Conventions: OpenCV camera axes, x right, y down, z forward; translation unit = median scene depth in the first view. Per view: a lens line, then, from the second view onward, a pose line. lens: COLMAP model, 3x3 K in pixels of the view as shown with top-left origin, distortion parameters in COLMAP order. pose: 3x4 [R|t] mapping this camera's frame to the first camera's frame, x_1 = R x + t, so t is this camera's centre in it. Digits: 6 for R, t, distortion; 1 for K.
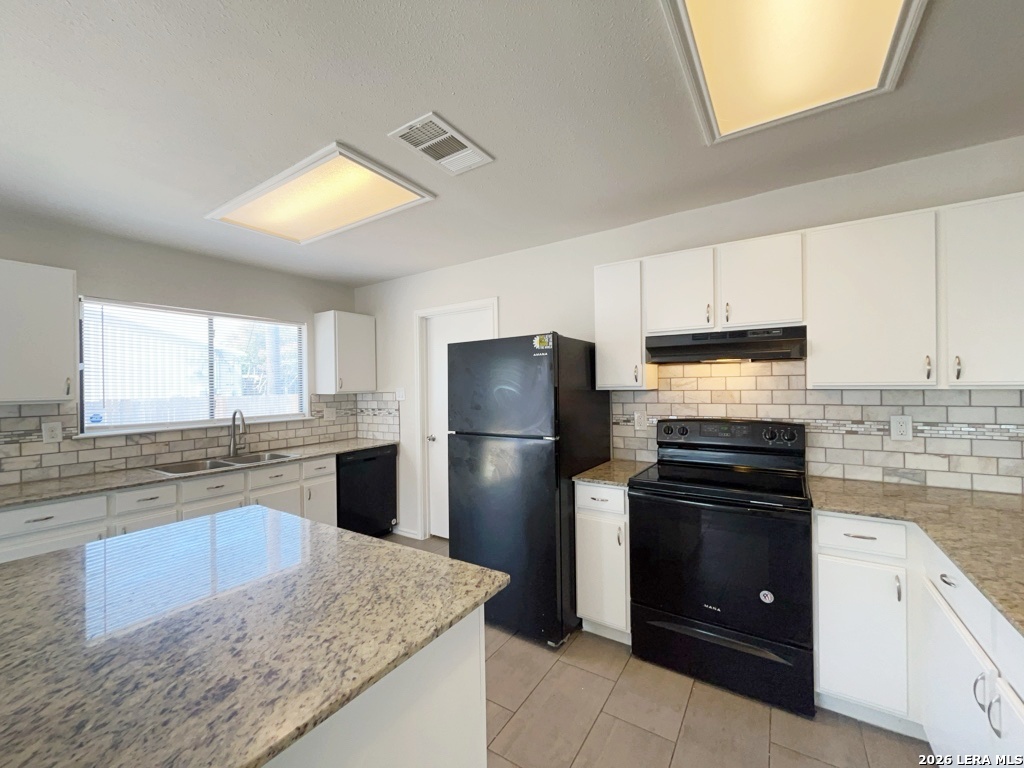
lens RADIAL K [[413.5, 0, 513.9], [0, 413.5, 385.3], [0, 0, 1]] dist [-0.002018, -0.000272]
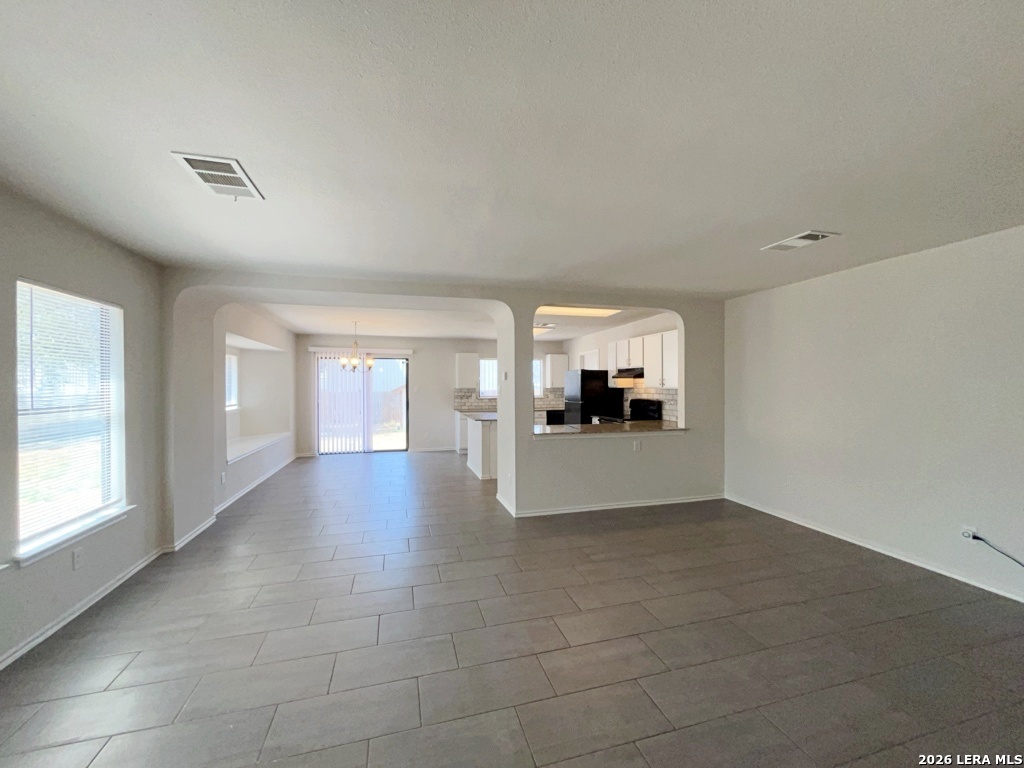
lens RADIAL K [[413.5, 0, 513.9], [0, 413.5, 385.3], [0, 0, 1]] dist [-0.002018, -0.000272]
pose [[0.751820, 0.014018, -0.659220, 1.573183], [-0.009105, 0.999899, 0.010879, -0.029321], [0.659306, -0.002177, 0.751872, -1.532163]]
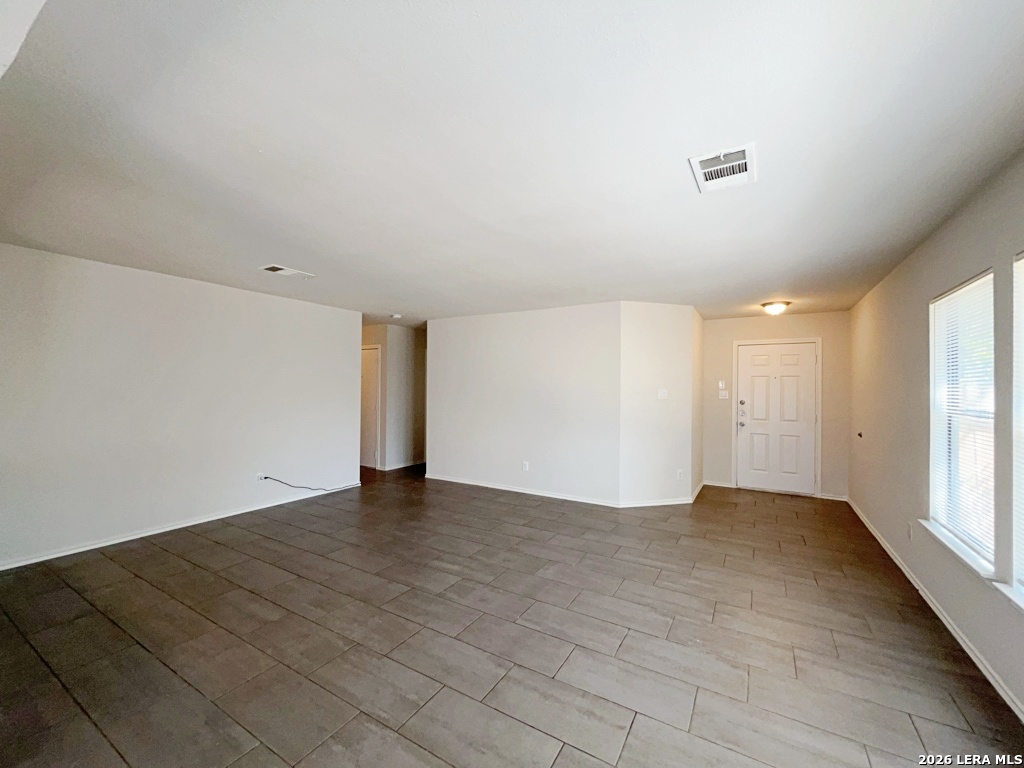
lens RADIAL K [[409.8, 0, 519.5], [0, 409.8, 385.4], [0, 0, 1]] dist [0.000056, 0.000128]
pose [[-0.048990, 0.018202, 0.998633, -0.128853], [-0.007657, 0.999798, -0.018598, 0.000138], [-0.998770, -0.008557, -0.048841, -0.883296]]
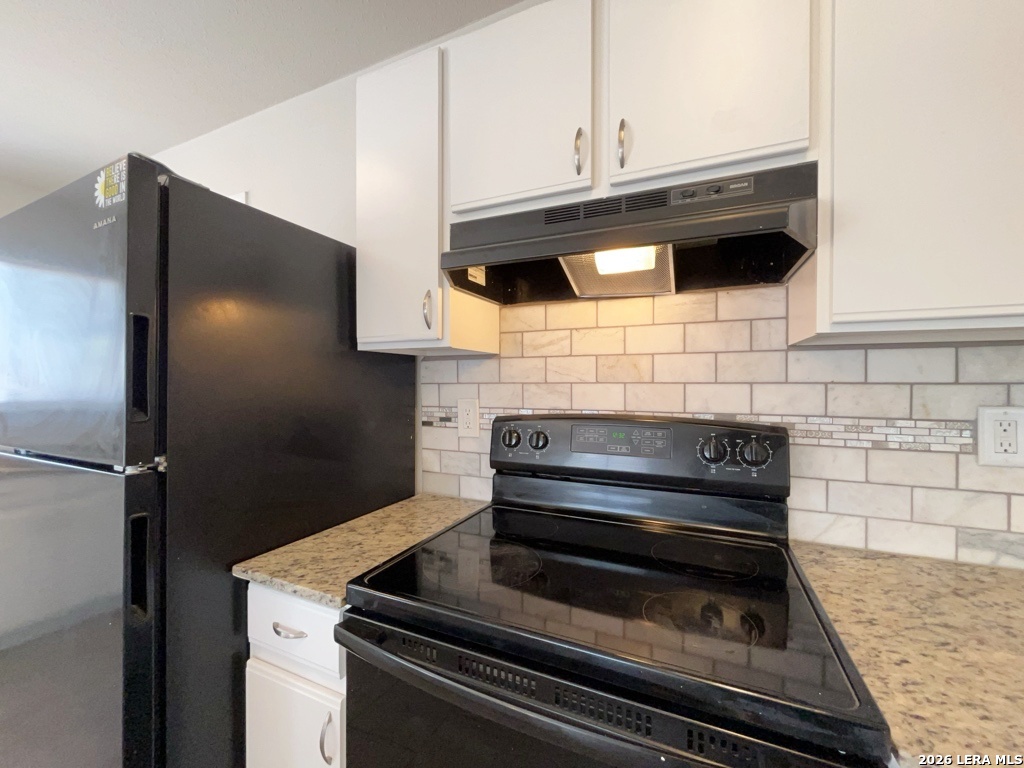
lens RADIAL K [[413.5, 0, 513.9], [0, 413.5, 385.3], [0, 0, 1]] dist [-0.002018, -0.000272]
pose [[0.987477, 0.014183, 0.157127, 0.301246], [-0.014968, 0.999881, 0.003813, 0.045687], [-0.157054, -0.006117, 0.987571, 0.529794]]
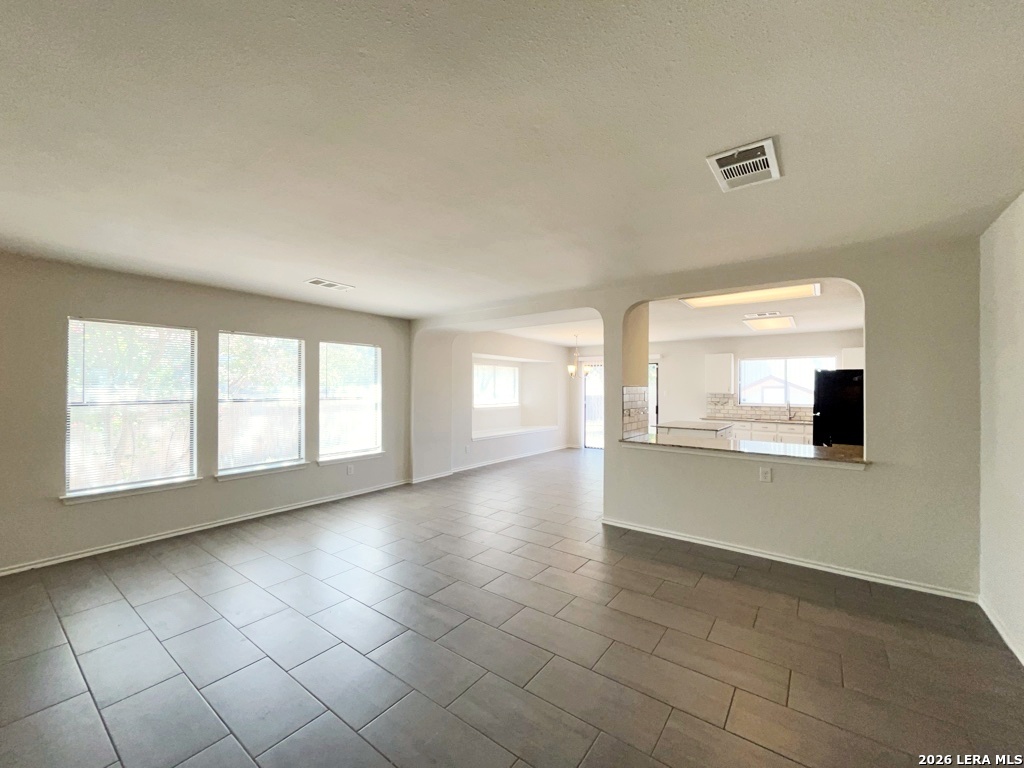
lens RADIAL K [[413.5, 0, 513.9], [0, 413.5, 385.3], [0, 0, 1]] dist [-0.002018, -0.000272]
pose [[-0.063133, 0.007496, -0.997977, 2.186867], [-0.004151, 0.999961, 0.007773, -0.042253], [0.997996, 0.004634, -0.063099, -0.482047]]
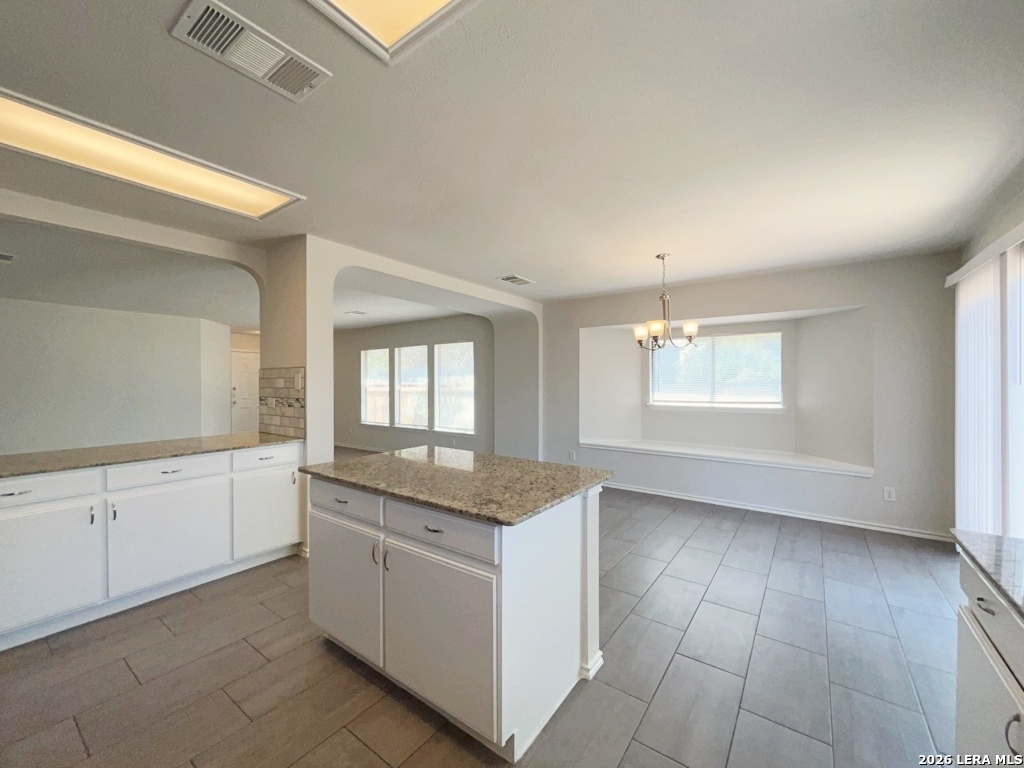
lens RADIAL K [[413.5, 0, 513.9], [0, 413.5, 385.3], [0, 0, 1]] dist [-0.002018, -0.000272]
pose [[-0.998647, 0.016269, 0.049387, -0.497917], [0.016573, 0.999846, 0.005751, 0.034524], [-0.049286, 0.006562, -0.998763, 1.239297]]
